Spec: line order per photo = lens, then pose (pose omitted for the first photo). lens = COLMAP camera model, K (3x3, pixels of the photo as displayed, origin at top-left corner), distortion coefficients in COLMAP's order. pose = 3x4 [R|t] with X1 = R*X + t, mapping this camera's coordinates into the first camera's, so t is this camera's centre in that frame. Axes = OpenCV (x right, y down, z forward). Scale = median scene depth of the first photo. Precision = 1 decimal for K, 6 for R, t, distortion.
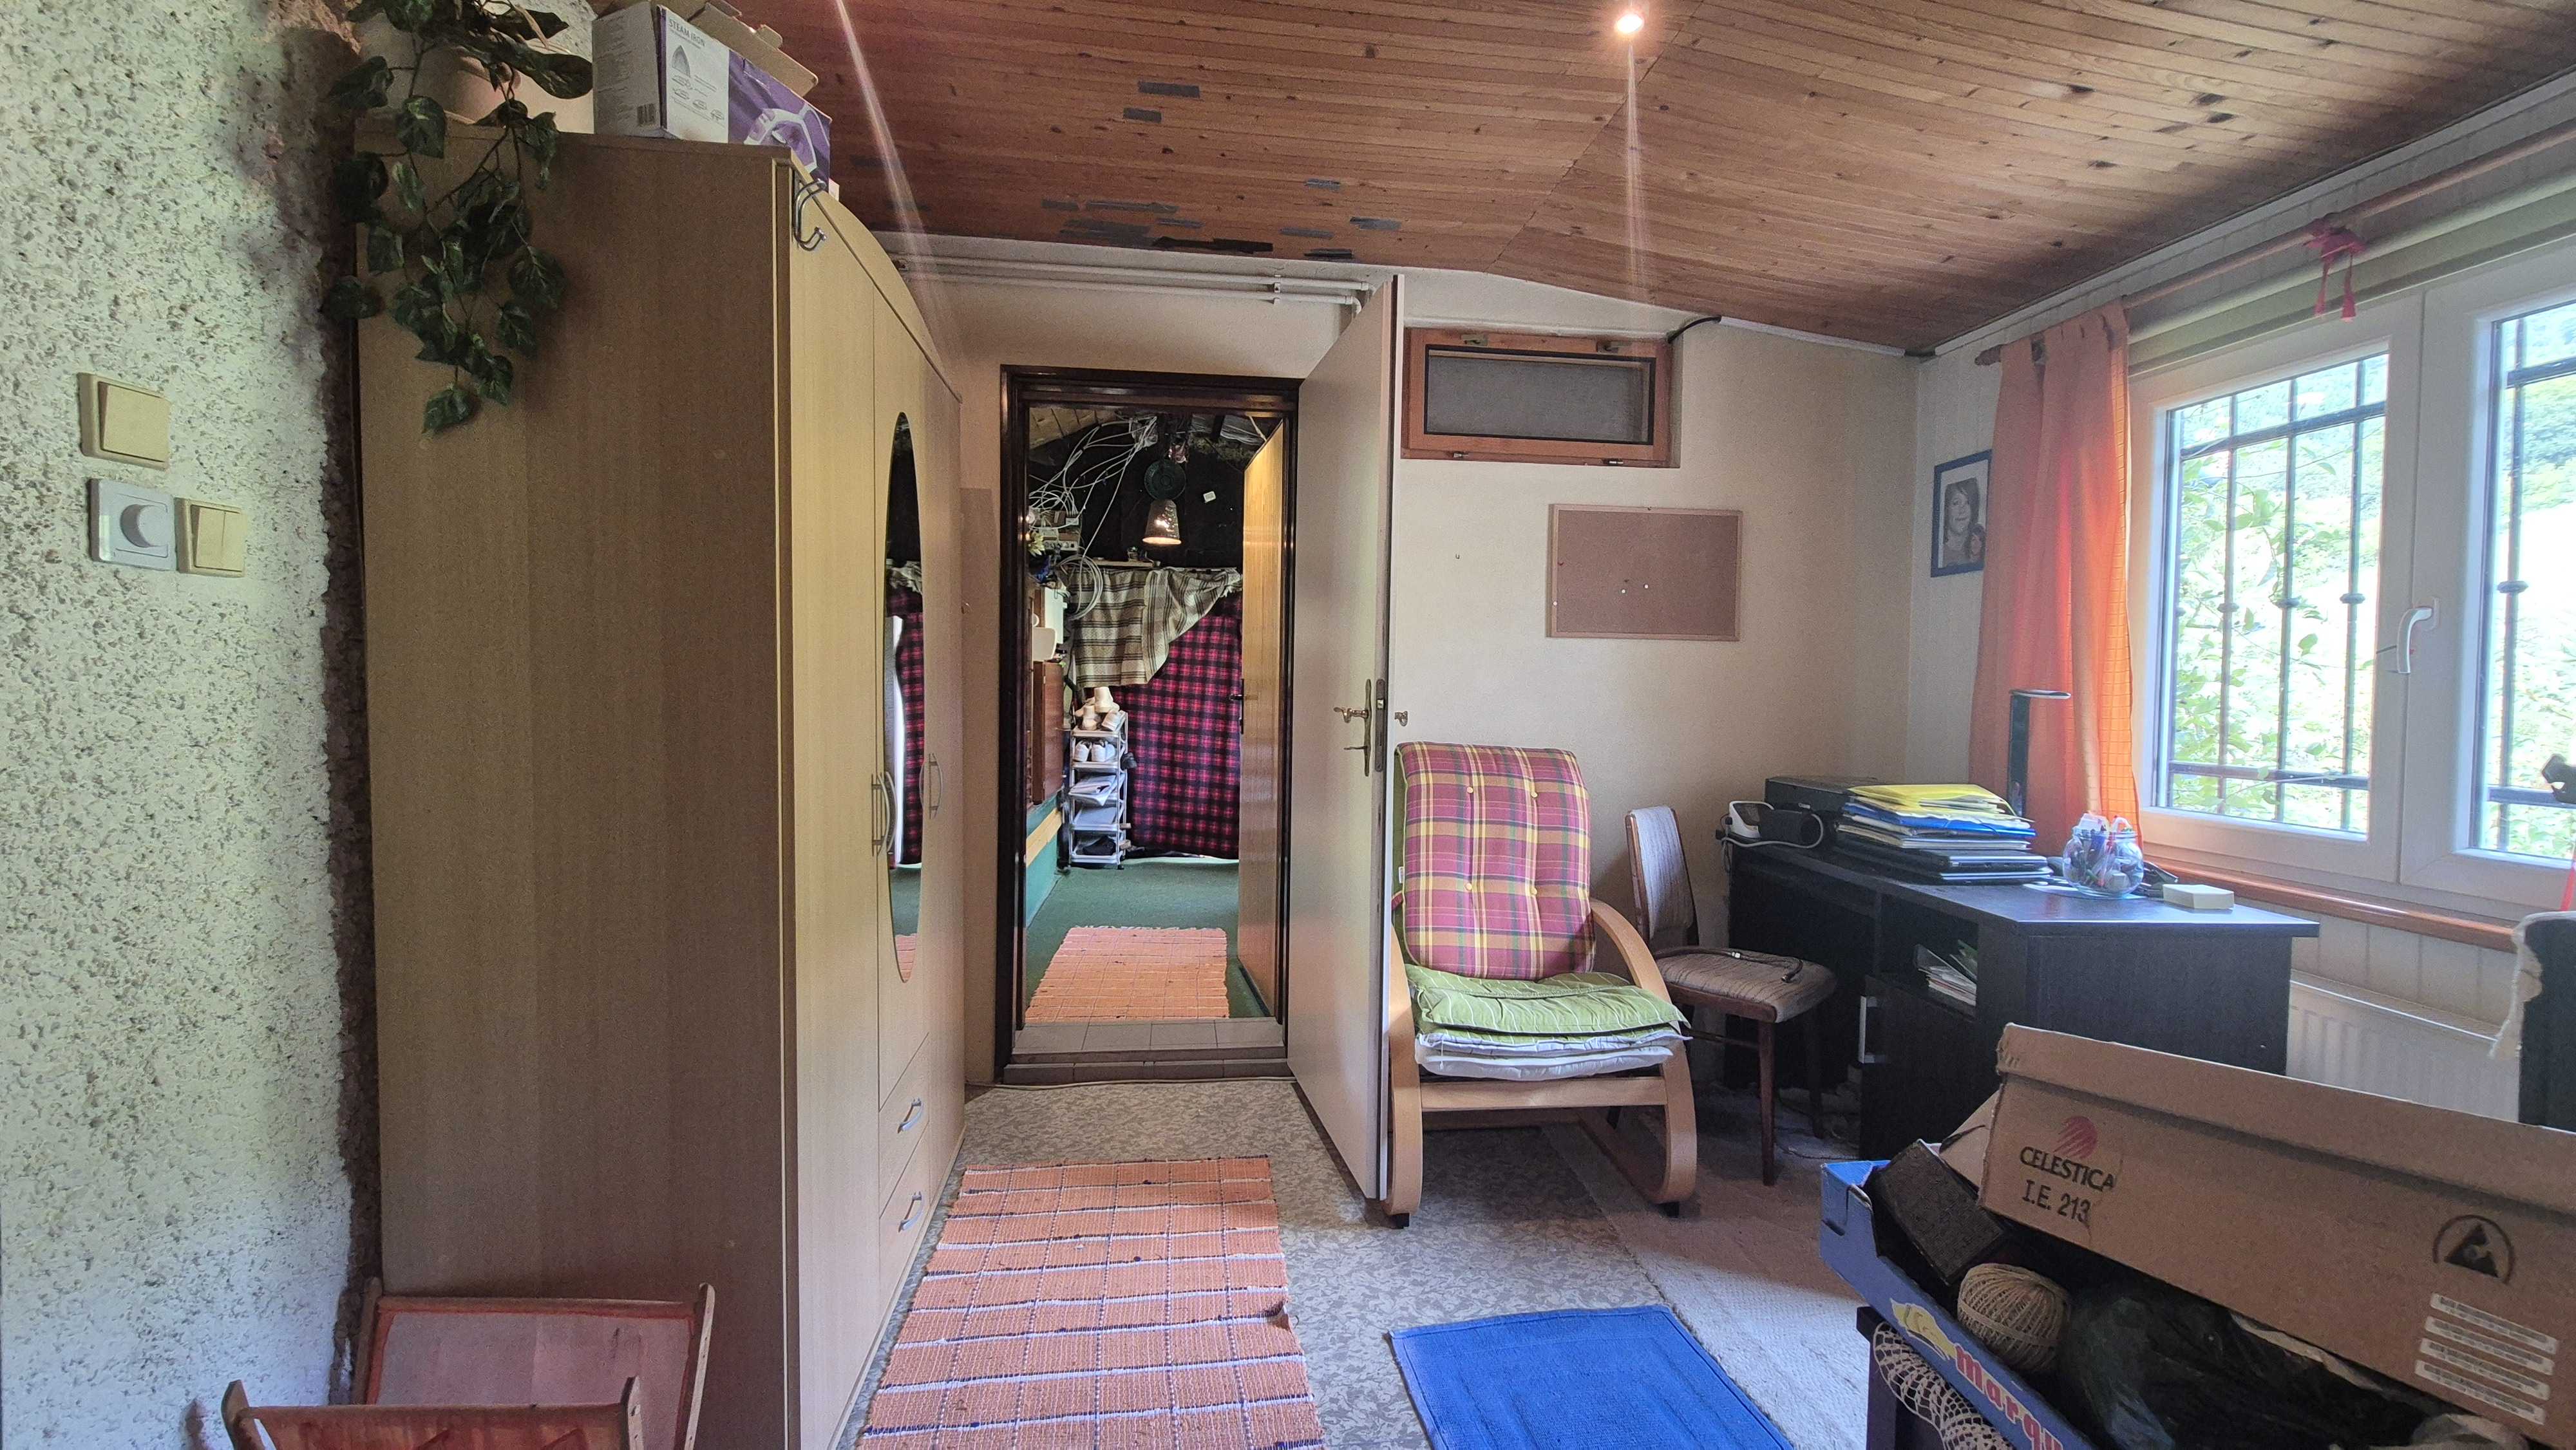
lens RADIAL K [[1052.1, 0, 1285.2], [0, 1052.1, 719.7], [0, 0, 1]] dist [-0.001017, 0.000705]
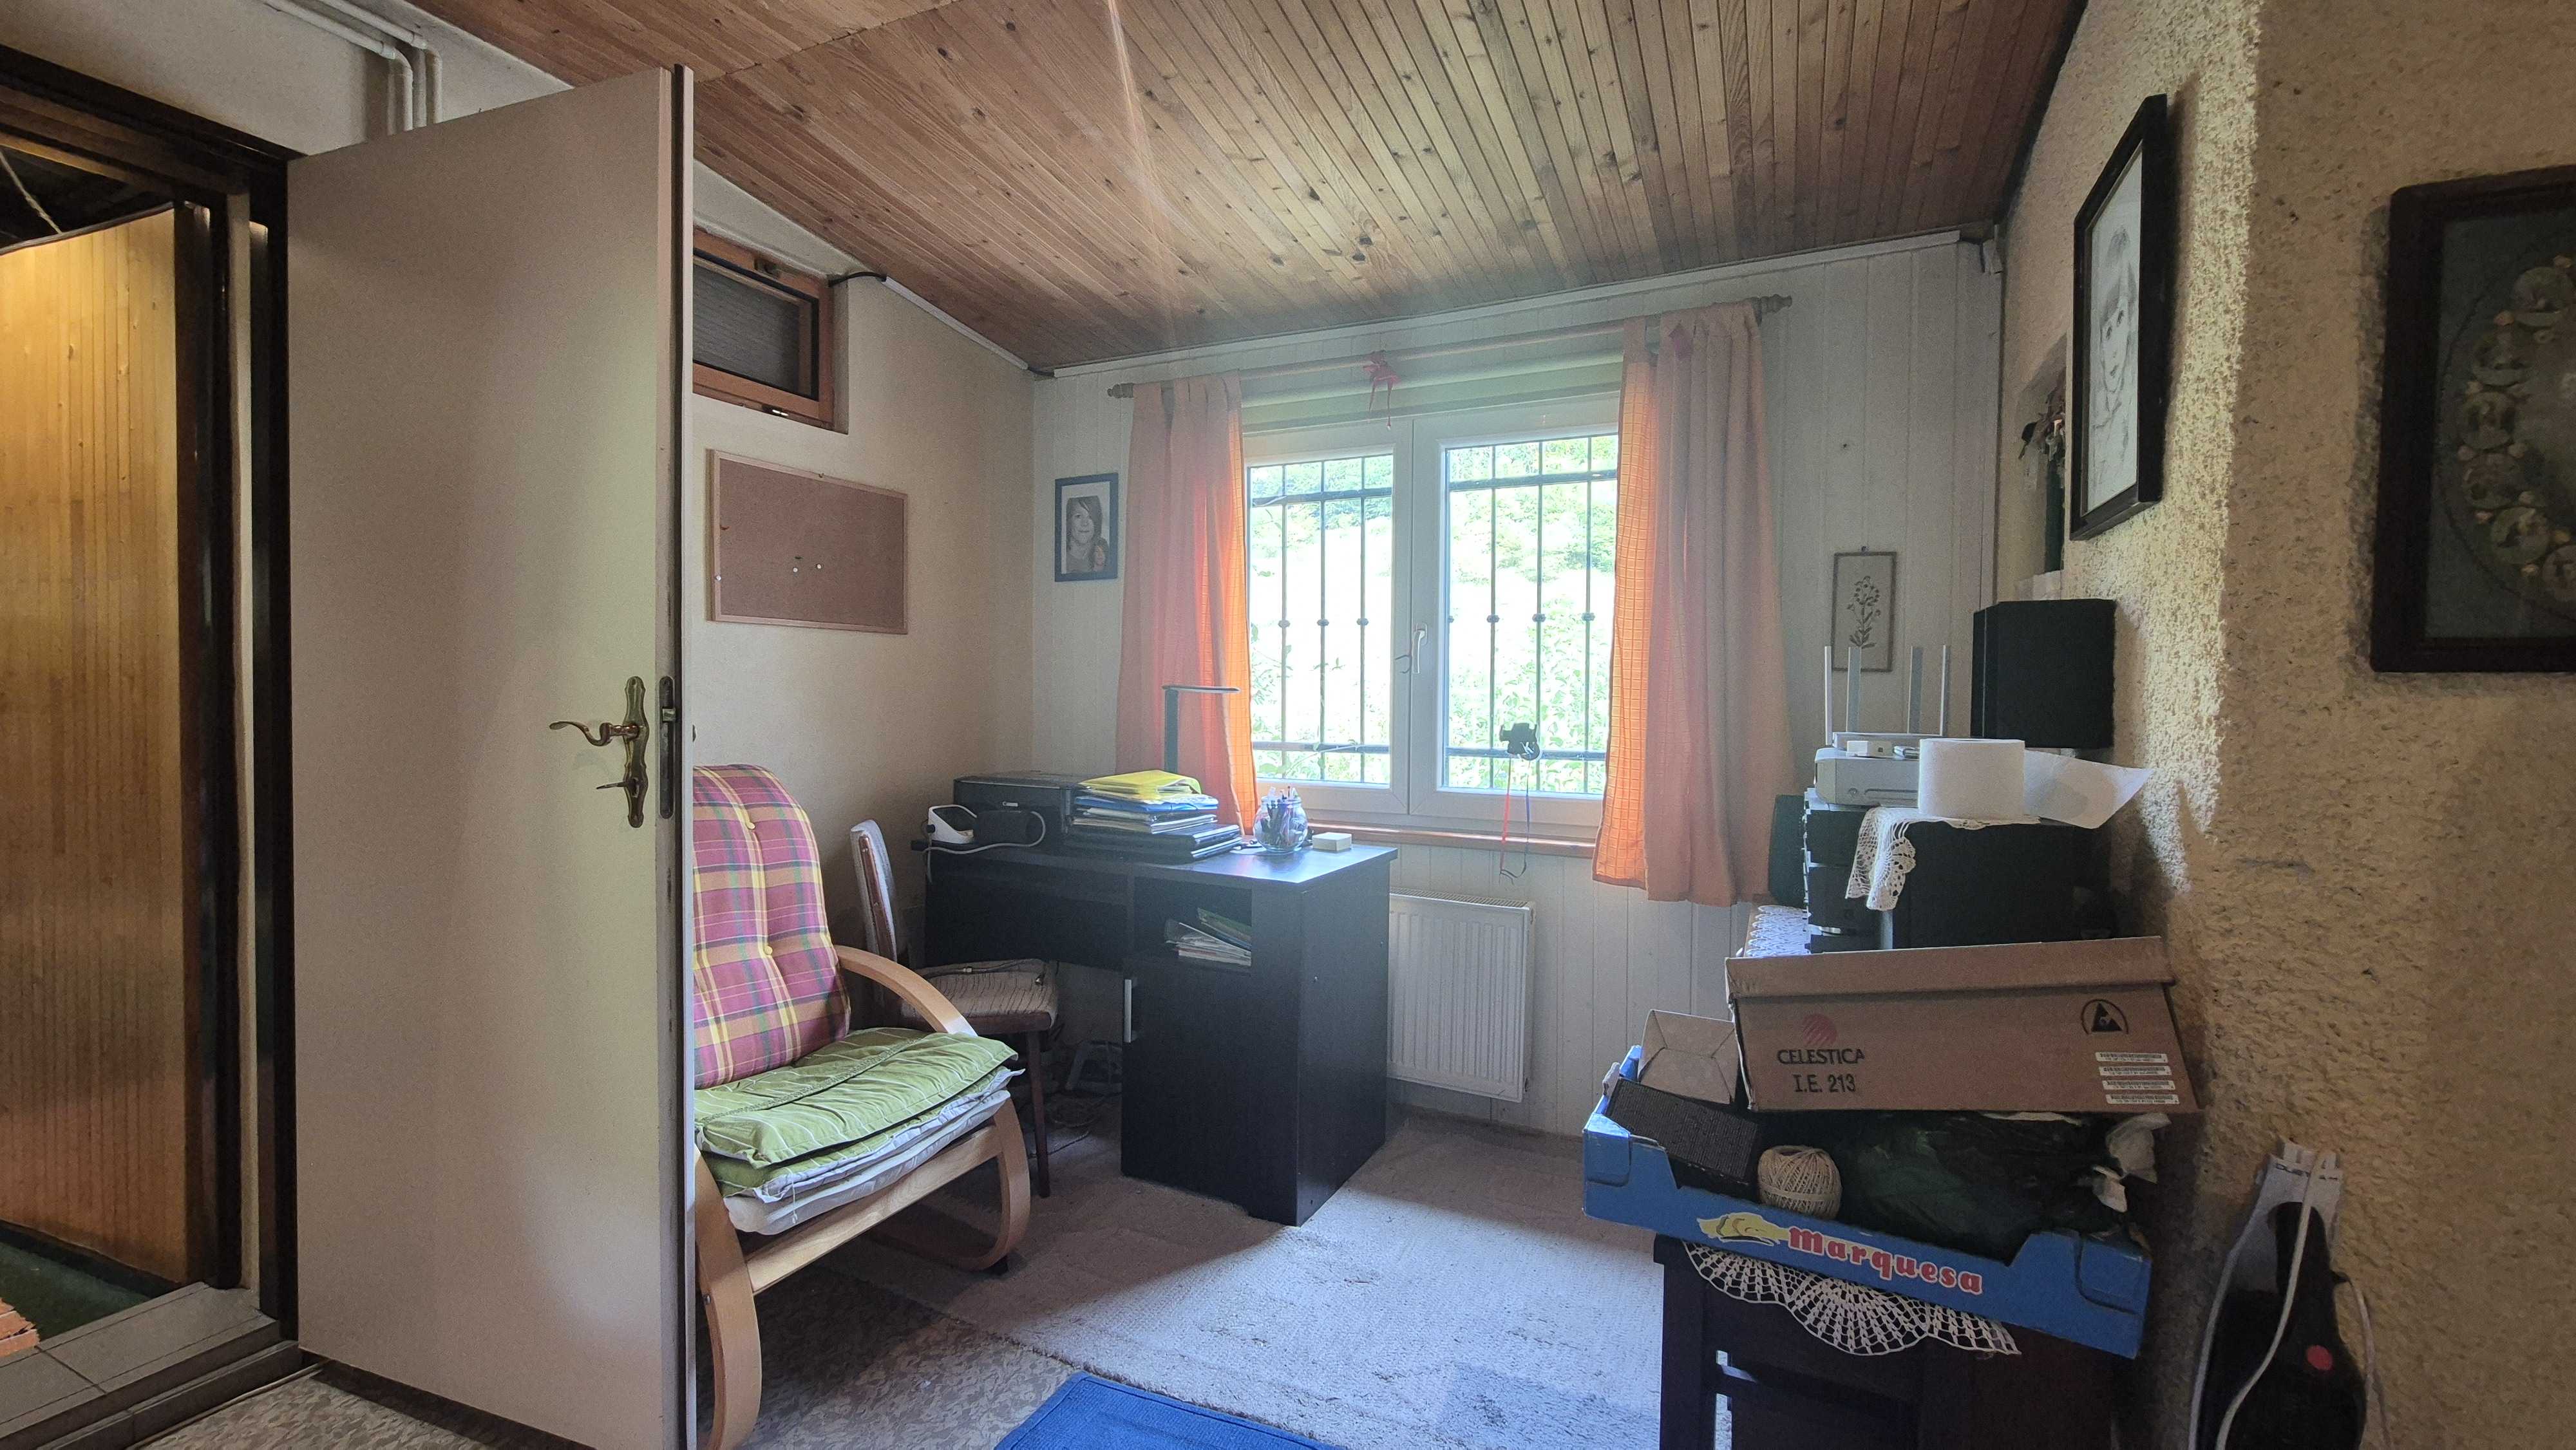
lens RADIAL K [[1052.1, 0, 1287.1], [0, 1052.1, 718.4], [0, 0, 1]] dist [-0.001017, 0.000705]
pose [[0.522592, -0.032863, 0.851949, -0.244088], [0.028564, 0.999371, 0.021028, -0.014017], [-0.852104, 0.013345, 0.523202, 0.301261]]
